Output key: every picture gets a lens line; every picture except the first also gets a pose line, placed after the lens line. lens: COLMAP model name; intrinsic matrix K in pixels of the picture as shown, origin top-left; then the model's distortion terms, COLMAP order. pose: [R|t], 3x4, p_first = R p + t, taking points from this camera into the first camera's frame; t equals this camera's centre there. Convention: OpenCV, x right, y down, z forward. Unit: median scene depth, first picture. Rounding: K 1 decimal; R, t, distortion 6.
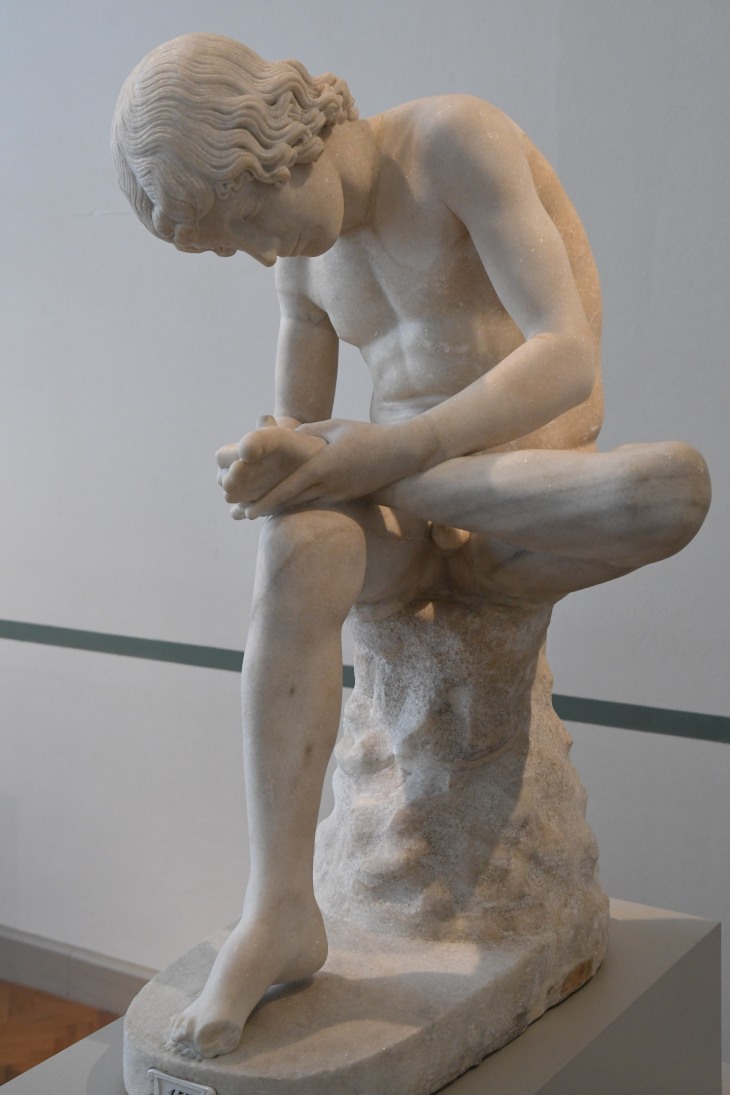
lens RADIAL K [[1576.9, 0, 365.0], [0, 1576.9, 548.5], [0, 0, 1]] dist [0.159038, 0.000000]
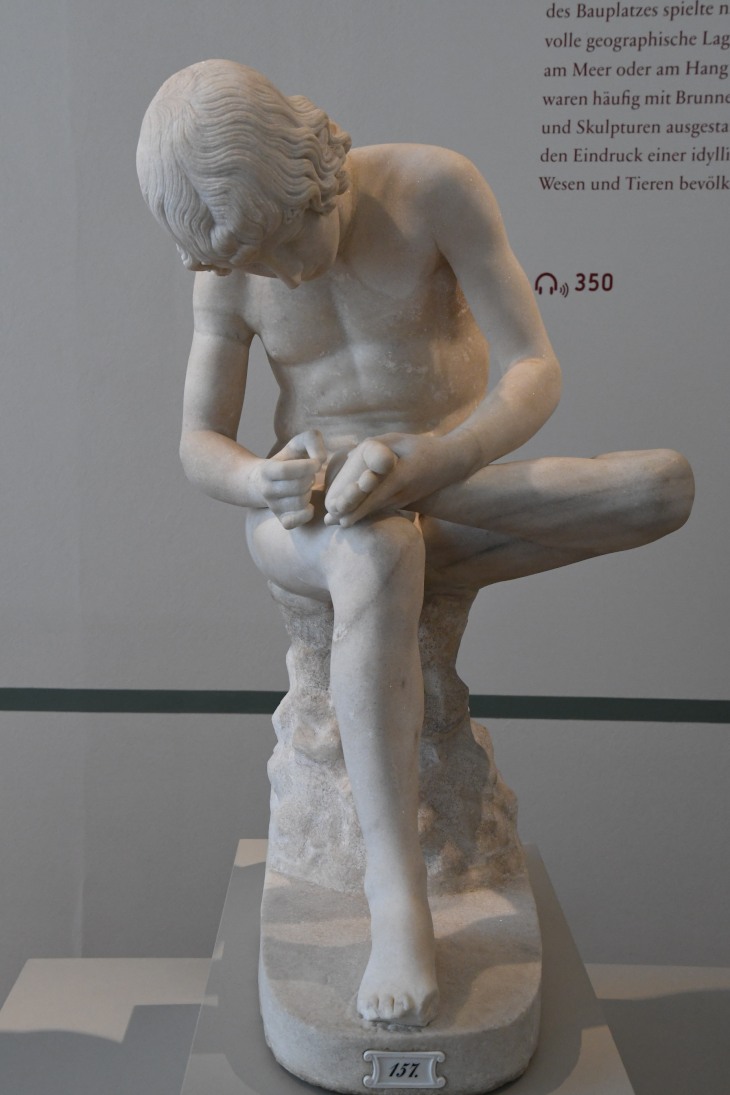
lens RADIAL K [[1455.1, 0, 365.1], [0, 1455.1, 547.6], [0, 0, 1]] dist [0.111268, 0.000000]
pose [[0.824017, -0.051306, 0.564237, -0.591212], [0.051244, 0.998559, 0.015961, -0.019189], [-0.564242, 0.015762, 0.825459, 0.176296]]
